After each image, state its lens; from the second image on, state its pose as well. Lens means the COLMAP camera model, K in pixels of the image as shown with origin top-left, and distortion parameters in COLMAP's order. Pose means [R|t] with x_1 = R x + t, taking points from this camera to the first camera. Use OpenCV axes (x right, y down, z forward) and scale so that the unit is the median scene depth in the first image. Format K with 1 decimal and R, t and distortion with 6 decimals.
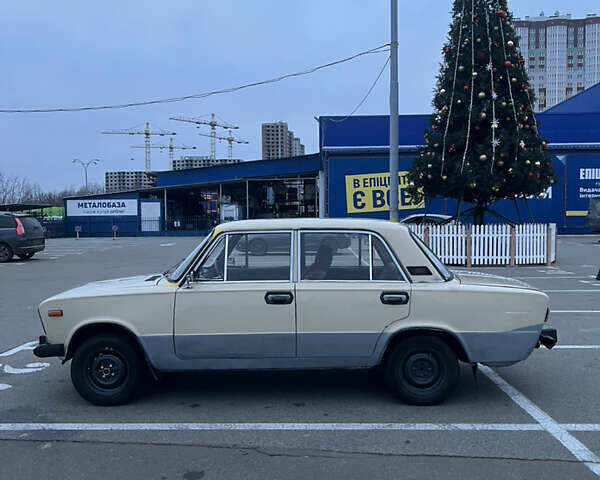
lens RADIAL K [[584.7, 0, 299.9], [0, 584.7, 221.5], [0, 0, 1]] dist [0.106051, 0.000766]
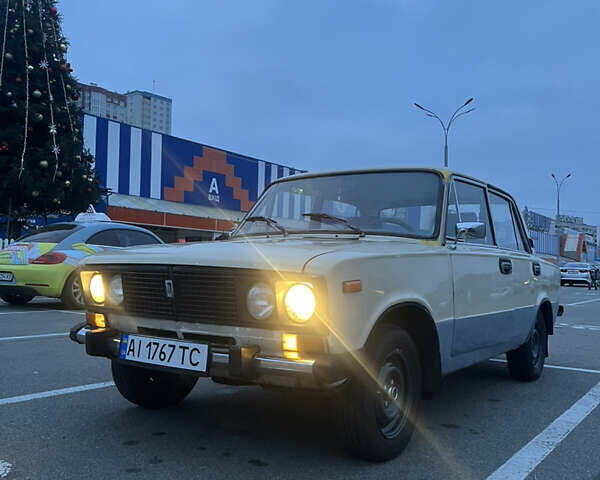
lens RADIAL K [[593.4, 0, 304.4], [0, 593.4, 238.1], [0, 0, 1]] dist [0.103302, -0.239455]
pose [[0.543038, 0.059185, 0.837620, -0.216748], [-0.029041, 0.998240, -0.051707, 0.035951], [-0.839206, 0.003753, 0.543801, 0.196802]]
